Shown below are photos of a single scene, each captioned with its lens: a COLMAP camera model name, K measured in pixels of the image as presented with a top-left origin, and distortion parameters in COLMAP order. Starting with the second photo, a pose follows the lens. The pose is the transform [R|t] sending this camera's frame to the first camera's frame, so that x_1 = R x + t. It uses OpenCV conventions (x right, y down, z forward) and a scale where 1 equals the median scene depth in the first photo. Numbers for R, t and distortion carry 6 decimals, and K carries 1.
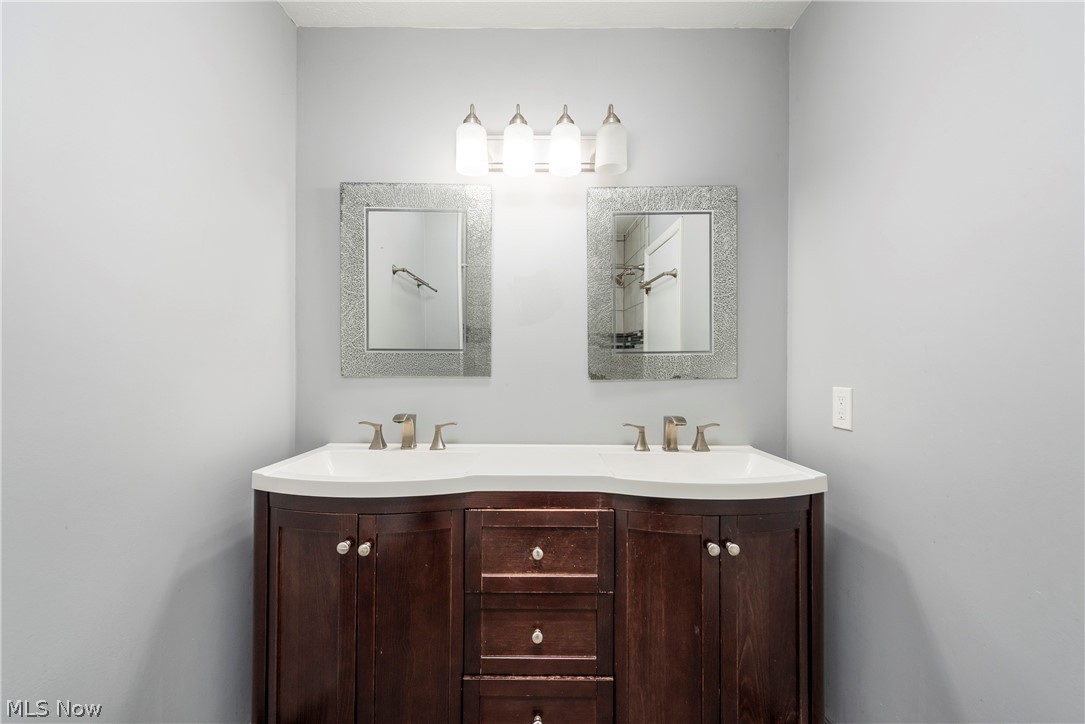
lens RADIAL K [[433.8, 0, 540.9], [0, 433.8, 364.4], [0, 0, 1]] dist [0.002678, -0.000295]
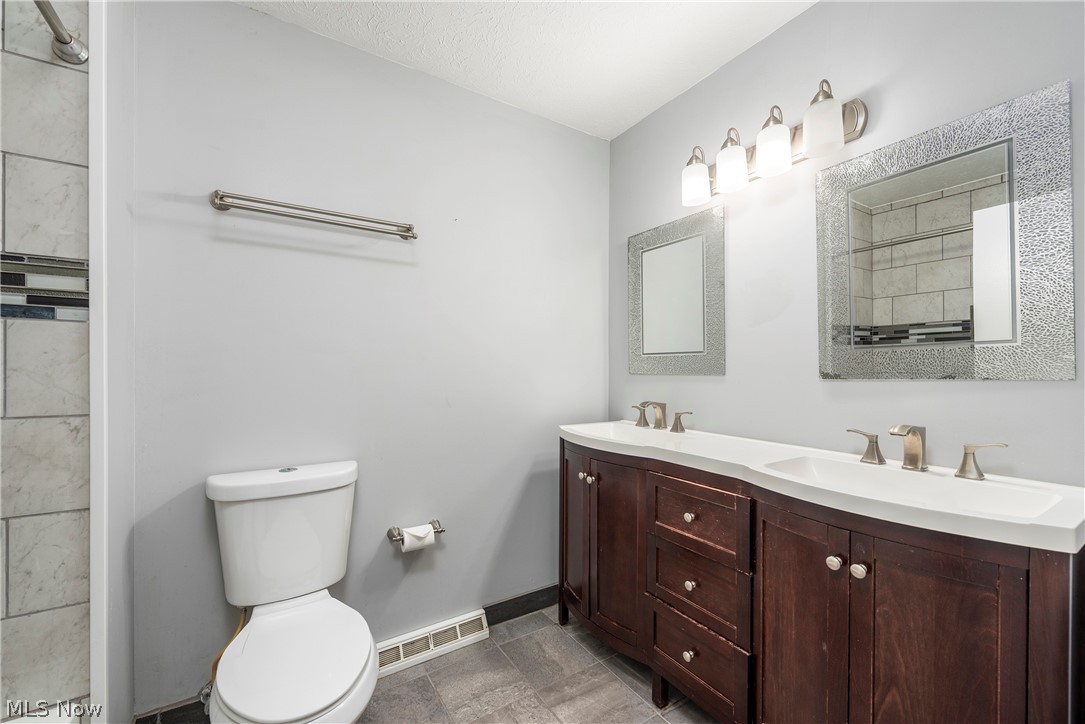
lens RADIAL K [[433.8, 0, 541.3], [0, 433.8, 367.7], [0, 0, 1]] dist [0.002678, -0.000295]
pose [[0.534257, -0.006696, -0.845295, 0.795761], [0.012150, 0.999926, -0.000242, 0.006211], [0.845235, -0.010141, 0.534299, -0.004684]]
